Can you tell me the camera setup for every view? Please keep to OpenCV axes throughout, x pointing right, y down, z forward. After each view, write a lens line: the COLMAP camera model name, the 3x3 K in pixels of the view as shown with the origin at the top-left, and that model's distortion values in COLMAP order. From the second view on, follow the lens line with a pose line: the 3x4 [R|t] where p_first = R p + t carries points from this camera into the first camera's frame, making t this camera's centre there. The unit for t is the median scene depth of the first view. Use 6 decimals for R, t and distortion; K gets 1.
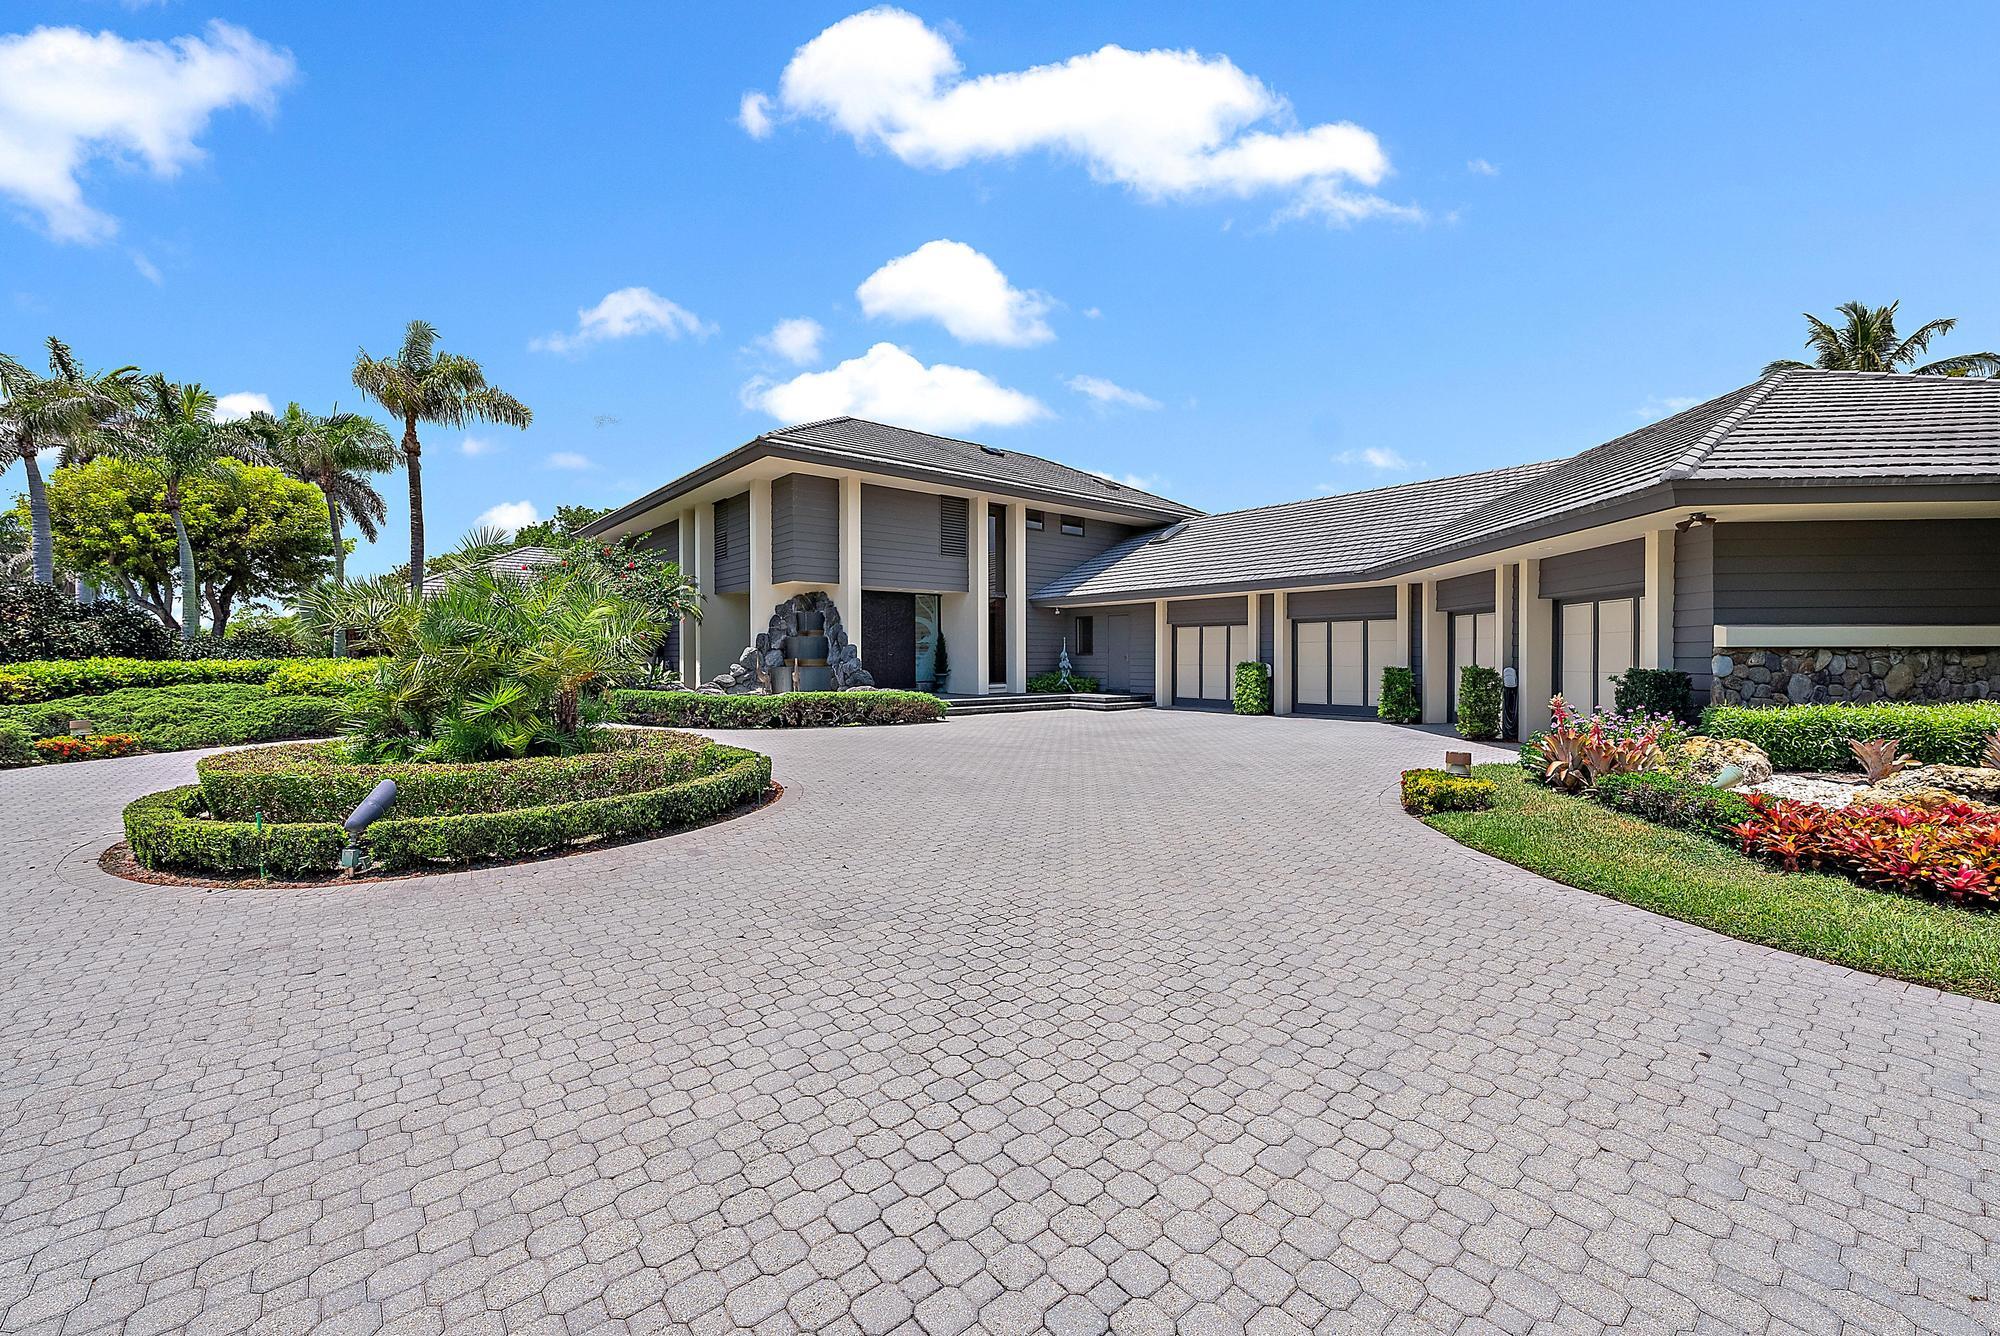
lens RADIAL K [[805.2, 0, 1000.0], [0, 805.2, 668.0], [0, 0, 1]] dist [0.000097, -0.000045]
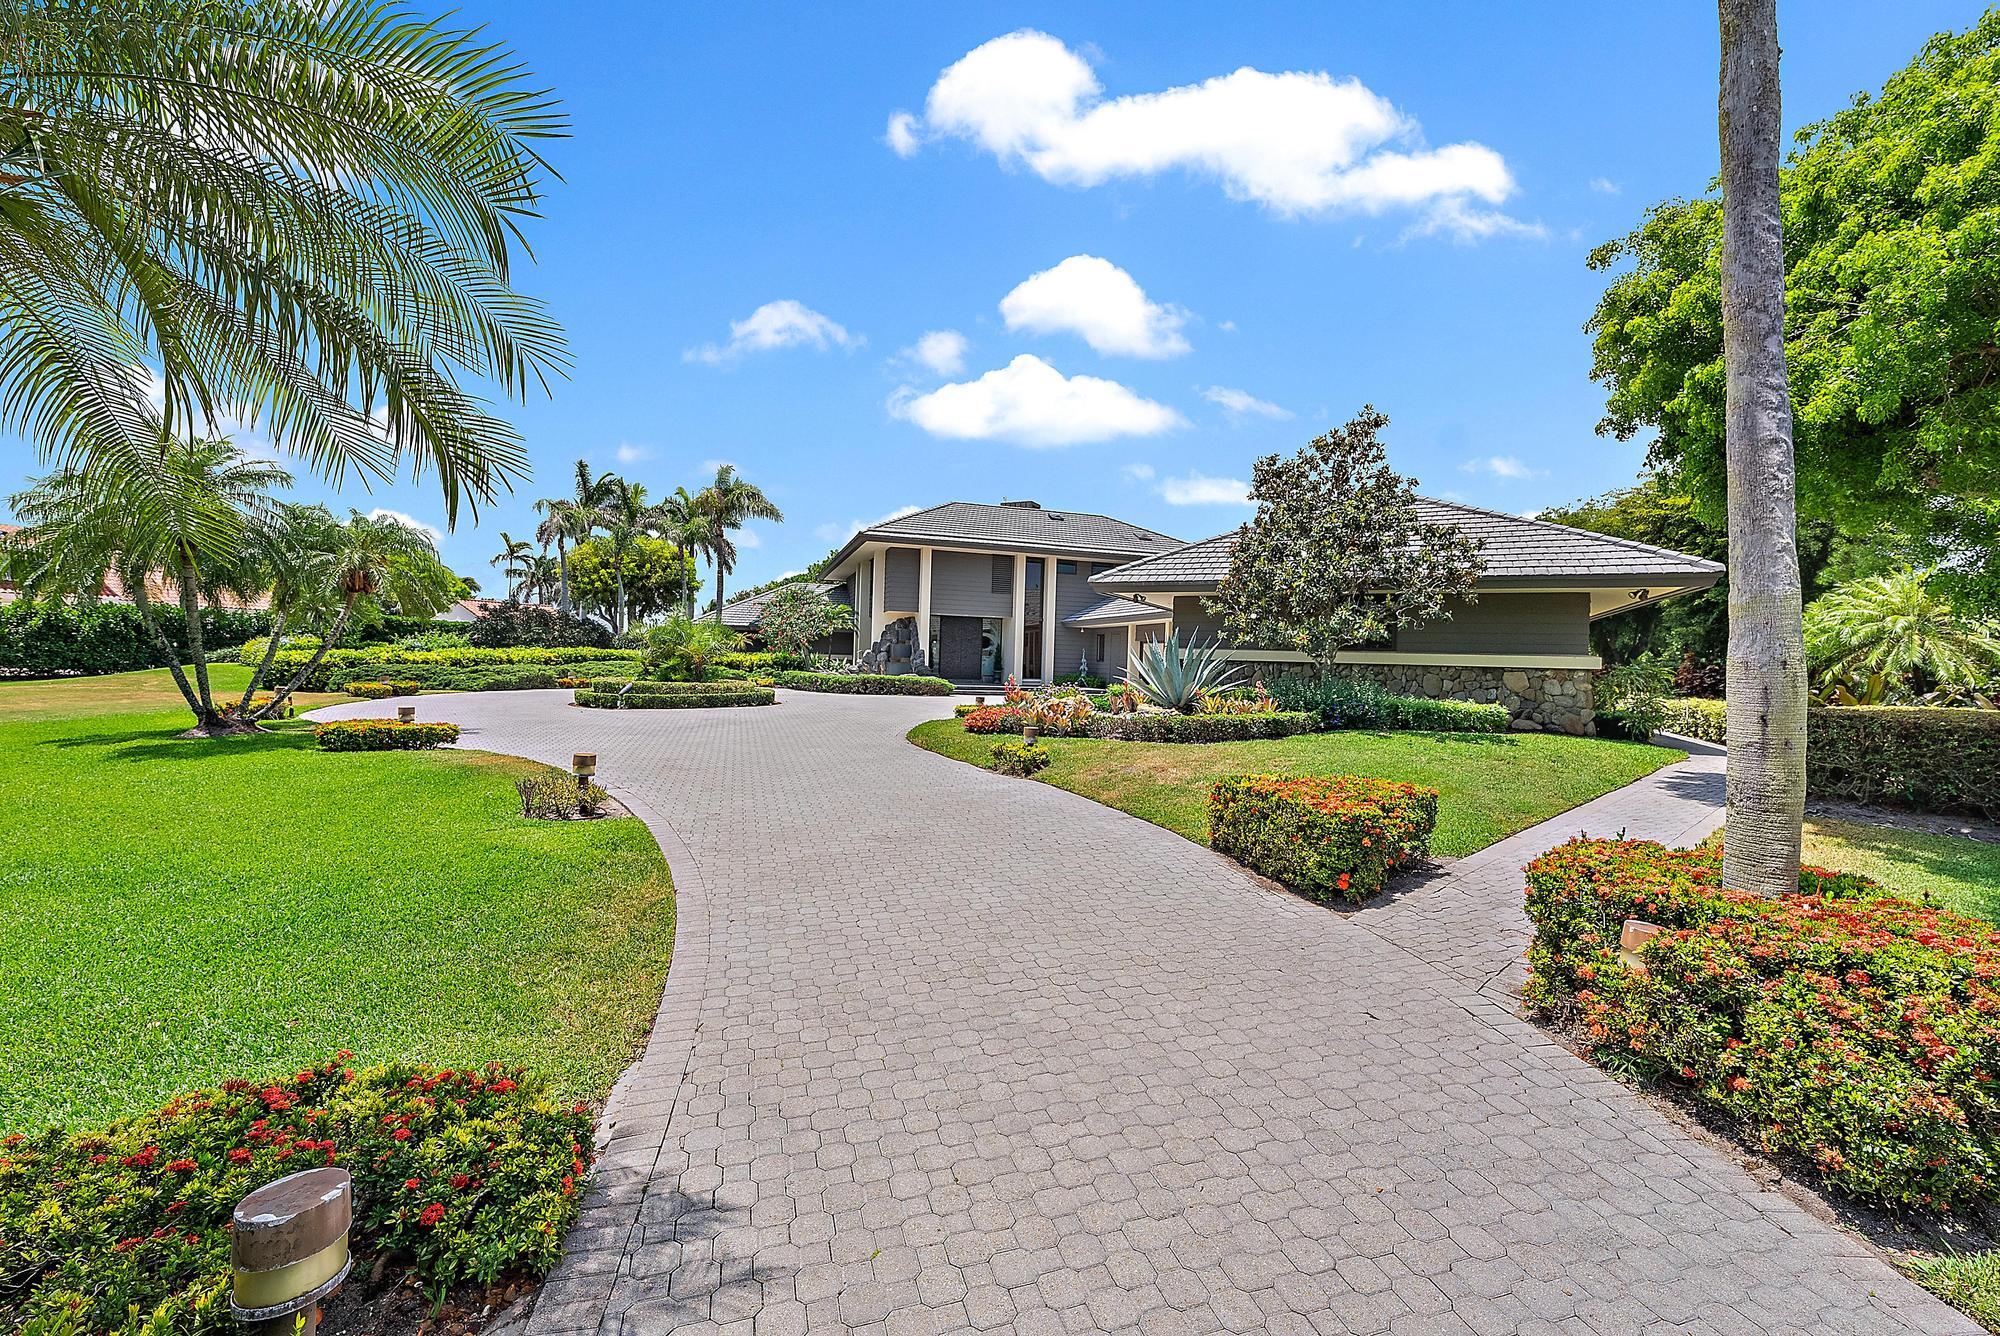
lens RADIAL K [[805.2, 0, 1000.0], [0, 805.2, 668.0], [0, 0, 1]] dist [0.000097, -0.000045]
pose [[0.999997, 0.002524, -0.000035, -0.176185], [-0.002524, 0.999997, 0.000348, -0.001083], [0.000036, -0.000348, 1.000000, -0.035372]]
